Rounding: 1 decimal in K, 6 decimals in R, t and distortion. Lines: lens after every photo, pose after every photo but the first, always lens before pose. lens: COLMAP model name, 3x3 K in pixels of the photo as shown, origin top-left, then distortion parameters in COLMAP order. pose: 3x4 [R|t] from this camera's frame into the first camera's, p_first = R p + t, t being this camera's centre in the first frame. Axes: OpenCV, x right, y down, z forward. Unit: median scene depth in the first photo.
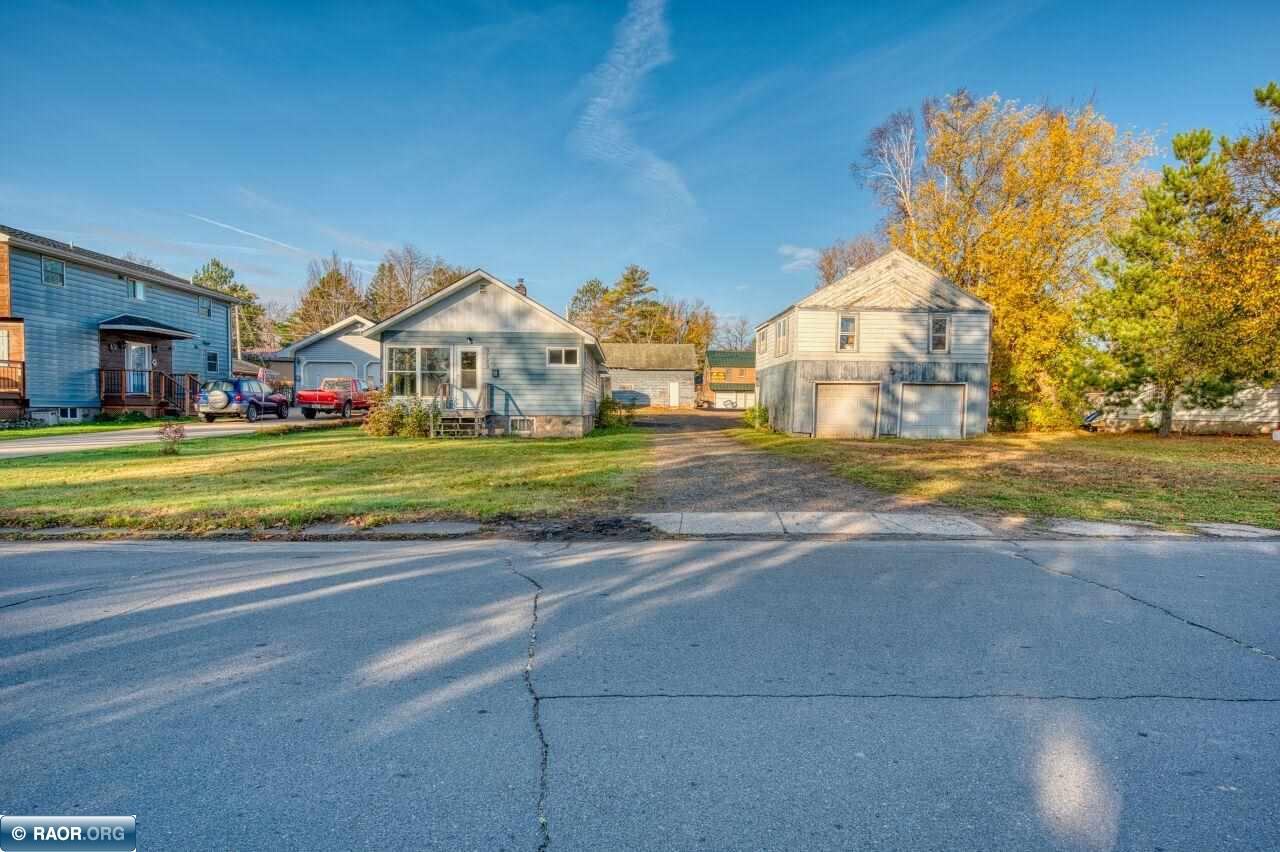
lens RADIAL K [[700.8, 0, 639.6], [0, 700.8, 423.5], [0, 0, 1]] dist [0.000740, -0.000006]
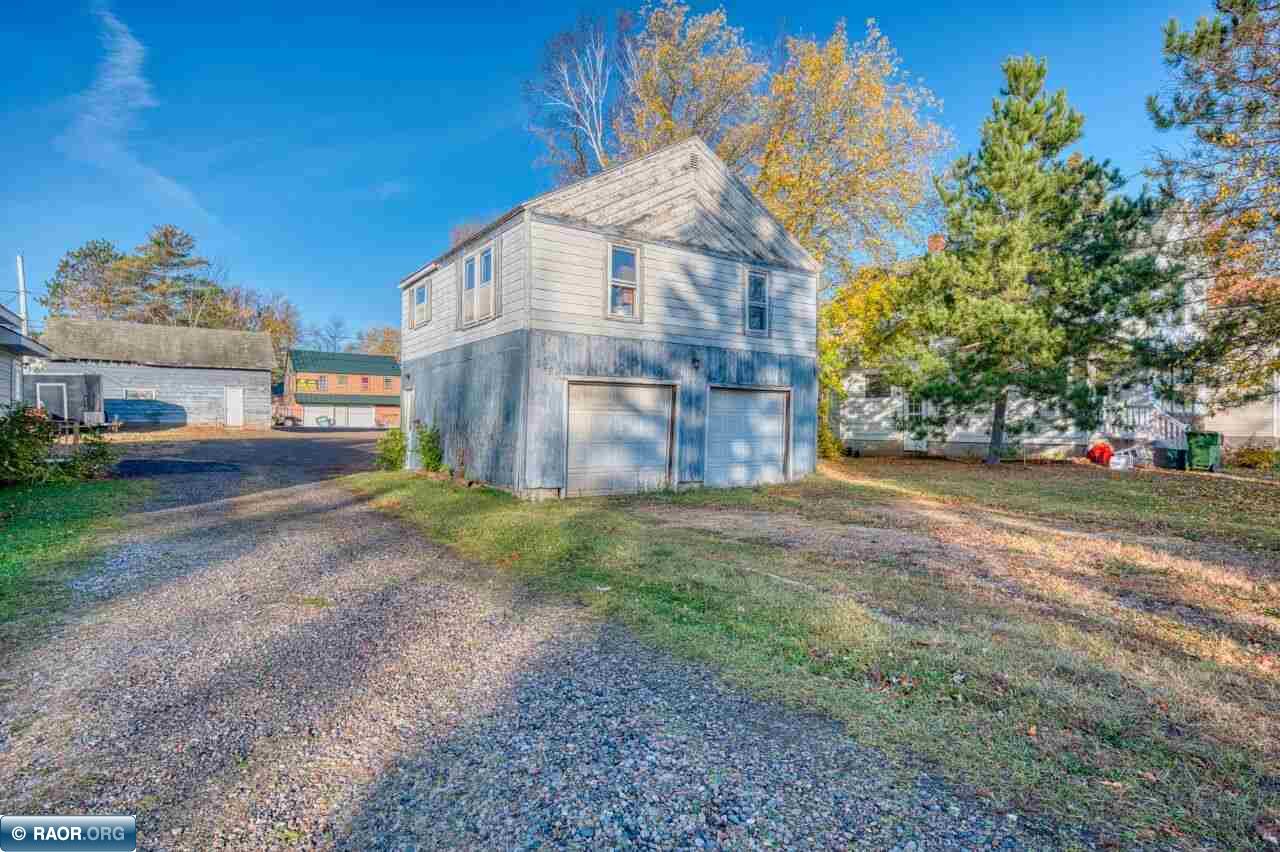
lens RADIAL K [[662.6, 0, 639.9], [0, 662.6, 430.5], [0, 0, 1]] dist [0.020347, 0.000691]
pose [[0.834821, -0.009892, 0.550432, 0.020815], [0.016399, 0.999842, -0.006903, -0.009011], [-0.550277, 0.014789, 0.834851, 0.266390]]
